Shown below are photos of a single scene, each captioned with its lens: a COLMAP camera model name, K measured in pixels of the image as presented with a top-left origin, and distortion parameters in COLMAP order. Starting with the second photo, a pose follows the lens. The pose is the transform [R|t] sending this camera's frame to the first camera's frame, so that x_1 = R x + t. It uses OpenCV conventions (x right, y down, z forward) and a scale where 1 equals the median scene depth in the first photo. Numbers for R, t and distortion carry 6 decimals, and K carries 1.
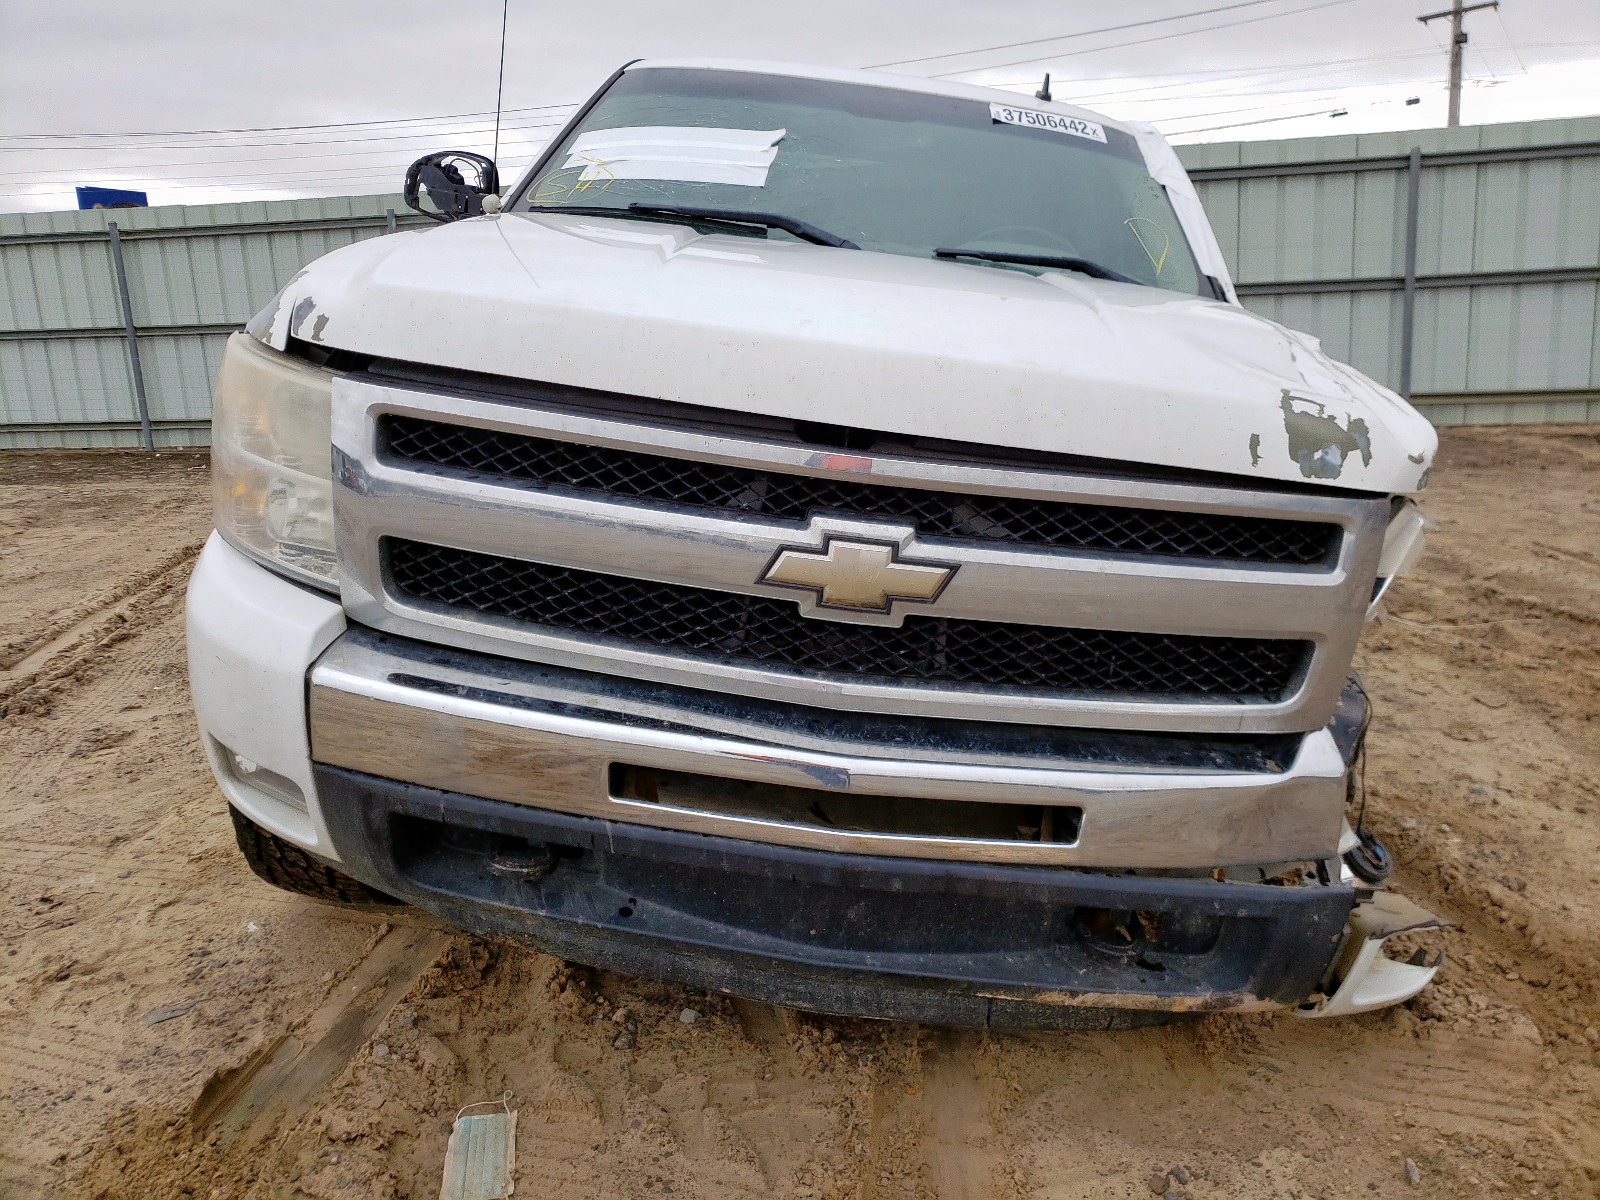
lens RADIAL K [[1288.3, 0, 819.7], [0, 1288.3, 591.5], [0, 0, 1]] dist [-0.009064, 0.045898]
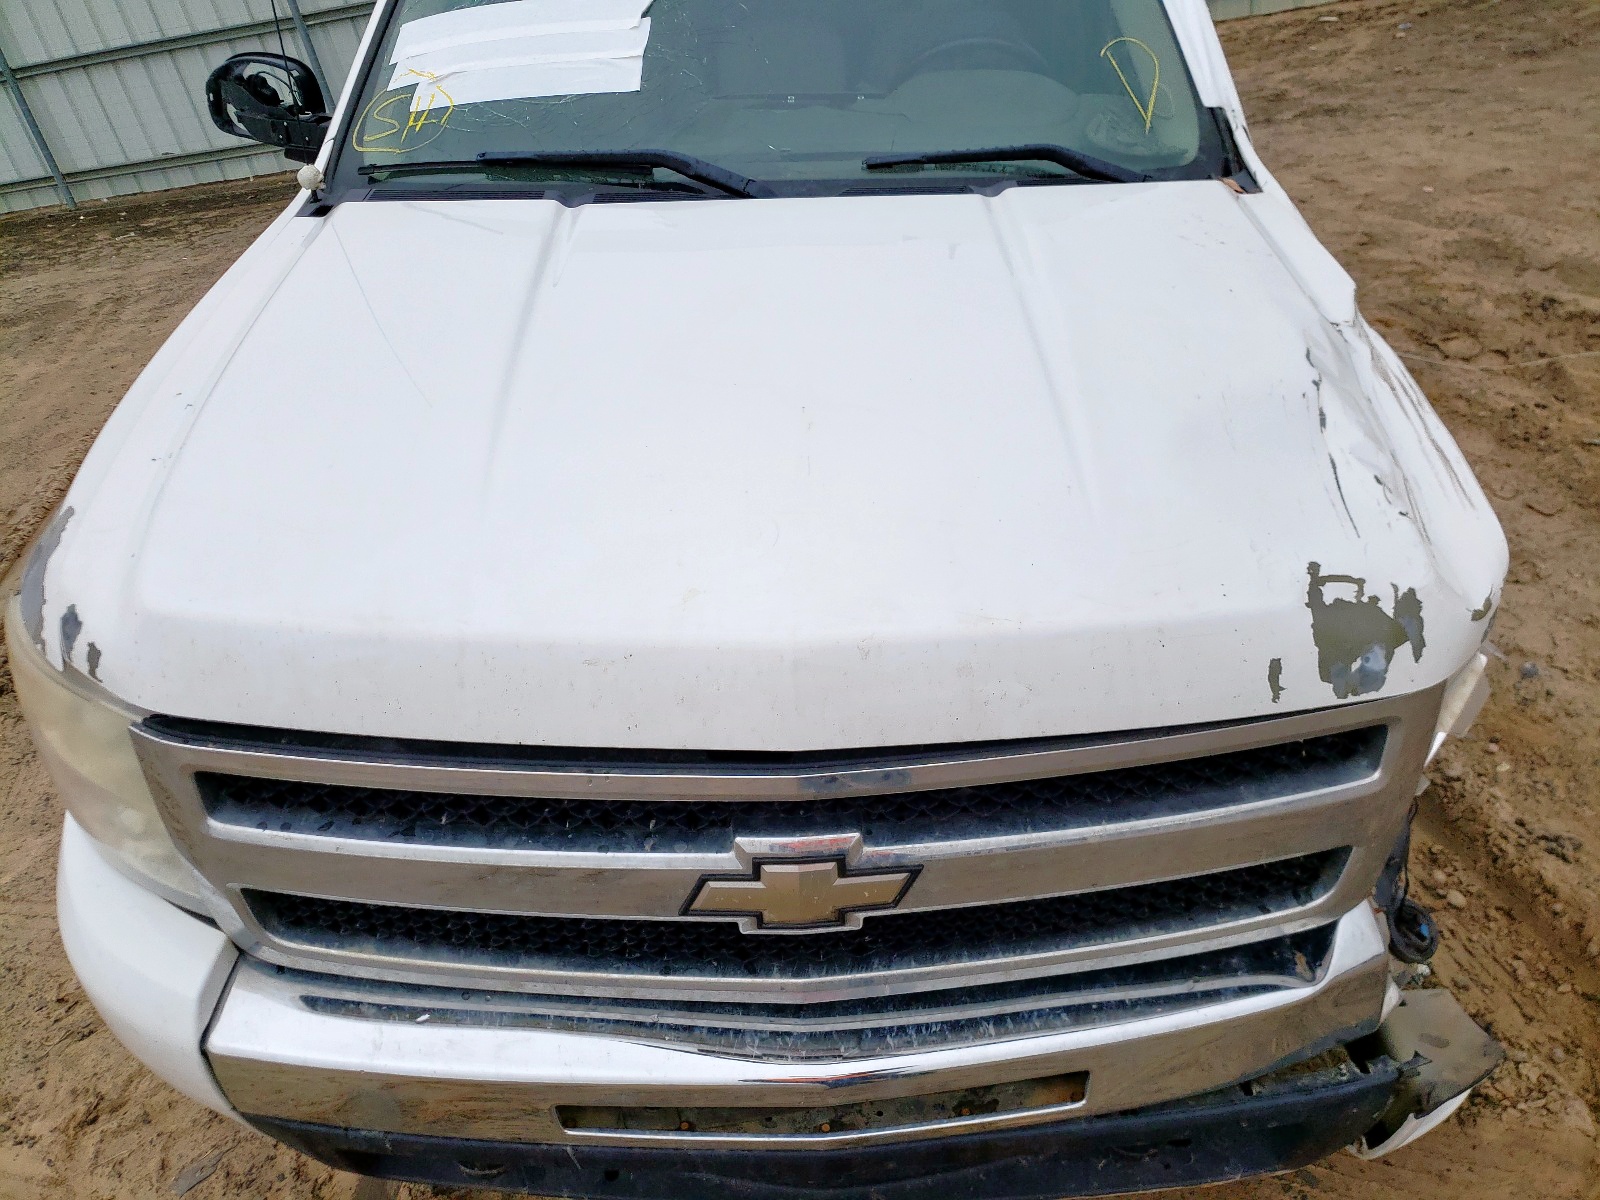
lens RADIAL K [[1269.4, 0, 800.0], [0, 1269.4, 600.0], [0, 0, 1]] dist [0.009035, 0.009944]
pose [[0.989608, -0.131415, -0.058368, 0.069568], [0.143328, 0.934137, 0.326871, -0.311562], [0.011568, -0.331840, 0.943265, 0.190212]]
